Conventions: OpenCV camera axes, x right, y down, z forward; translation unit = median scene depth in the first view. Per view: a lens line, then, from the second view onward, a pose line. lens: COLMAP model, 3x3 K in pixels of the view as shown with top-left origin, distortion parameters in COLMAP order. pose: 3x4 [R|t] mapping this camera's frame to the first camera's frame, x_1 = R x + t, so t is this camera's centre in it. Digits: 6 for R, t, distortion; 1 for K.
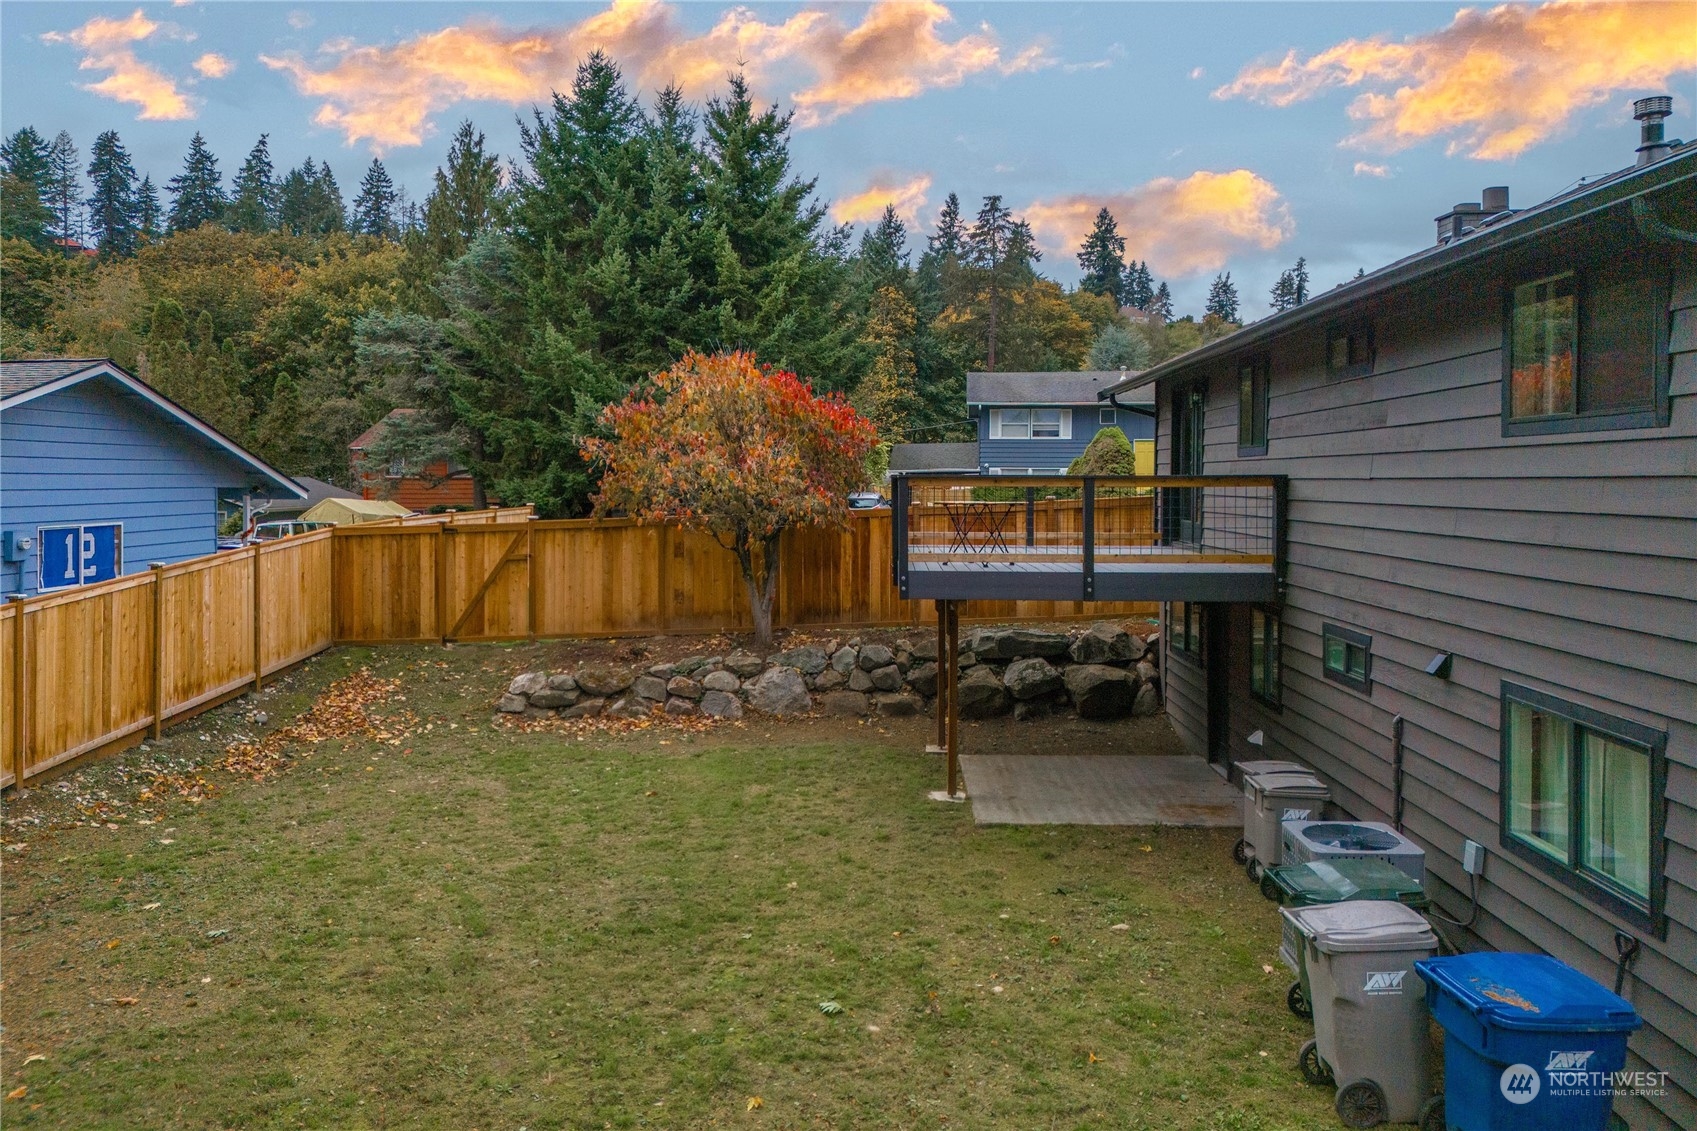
lens RADIAL K [[1239.8, 0, 856.9], [0, 1239.8, 474.0], [0, 0, 1]] dist [0.099552, -0.101191]
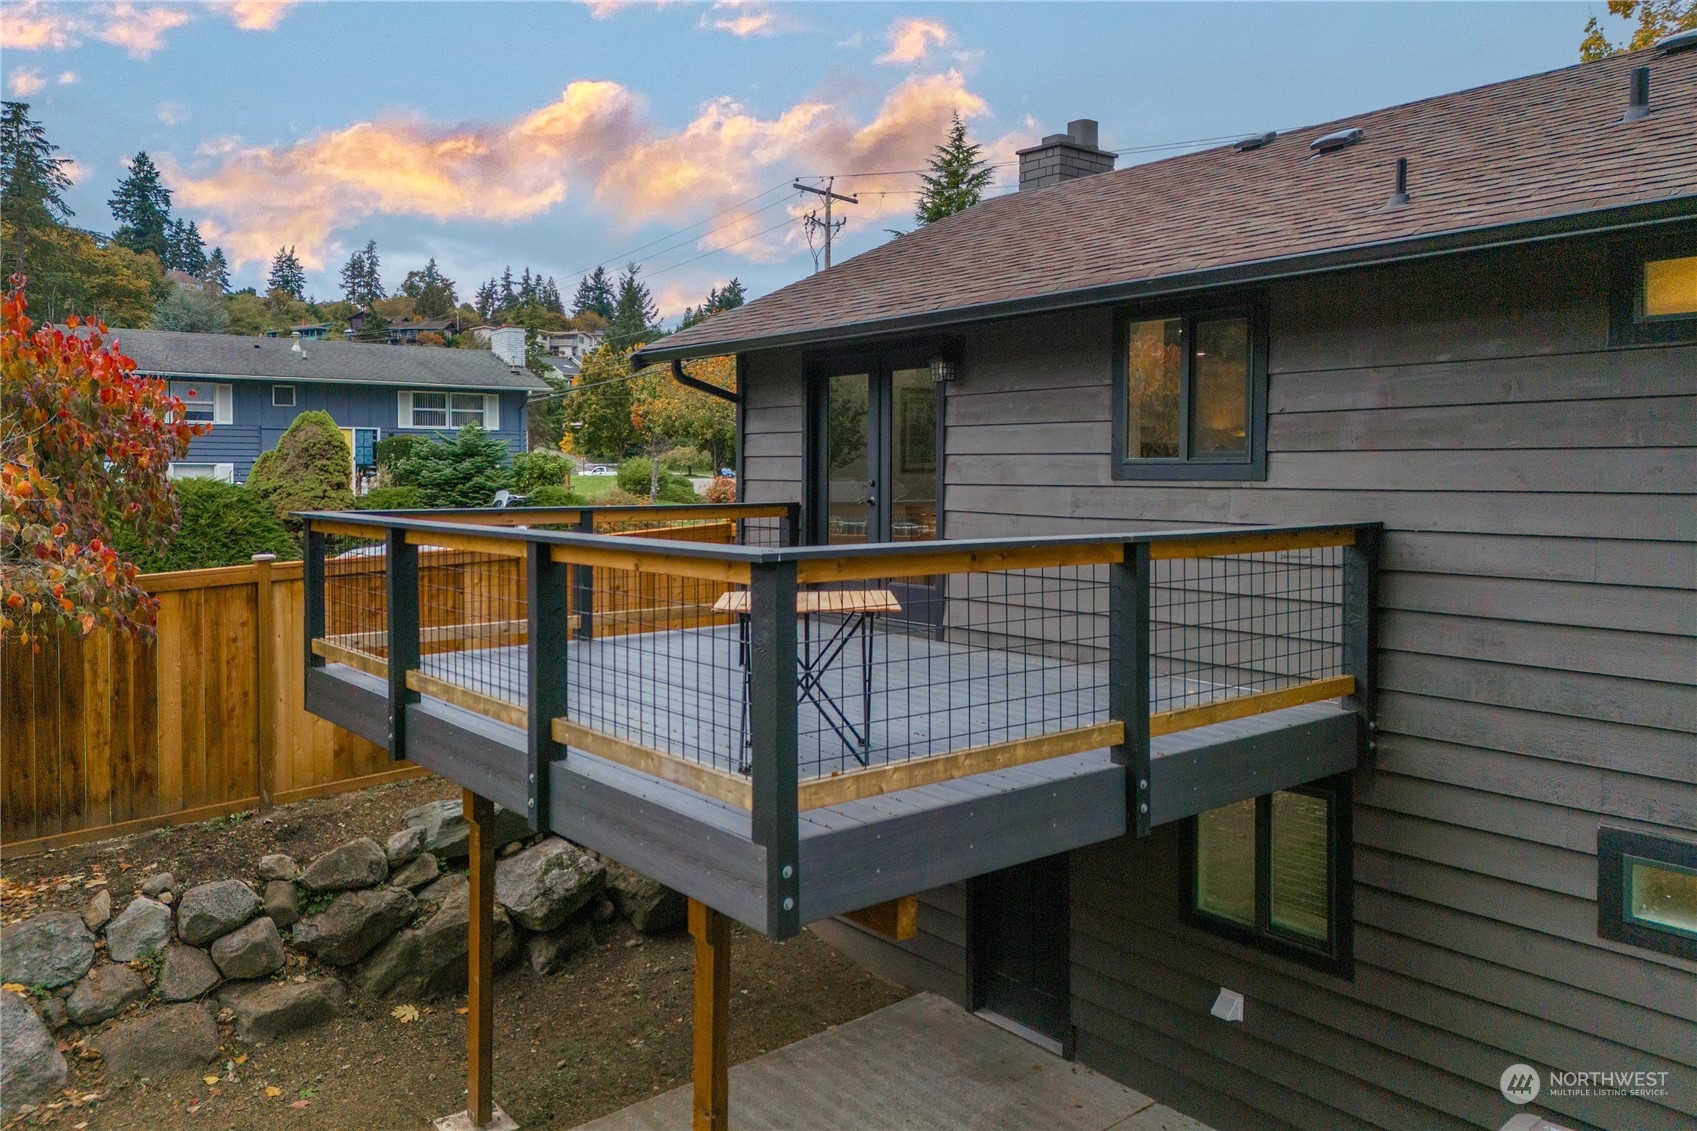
lens RADIAL K [[1247.0, 0, 856.8], [0, 1247.0, 494.7], [0, 0, 1]] dist [0.089248, -0.091670]
pose [[0.757983, -0.013747, 0.652130, -0.110366], [-0.002780, 0.999701, 0.024305, -0.015414], [-0.652269, -0.020236, 0.757718, 0.509482]]
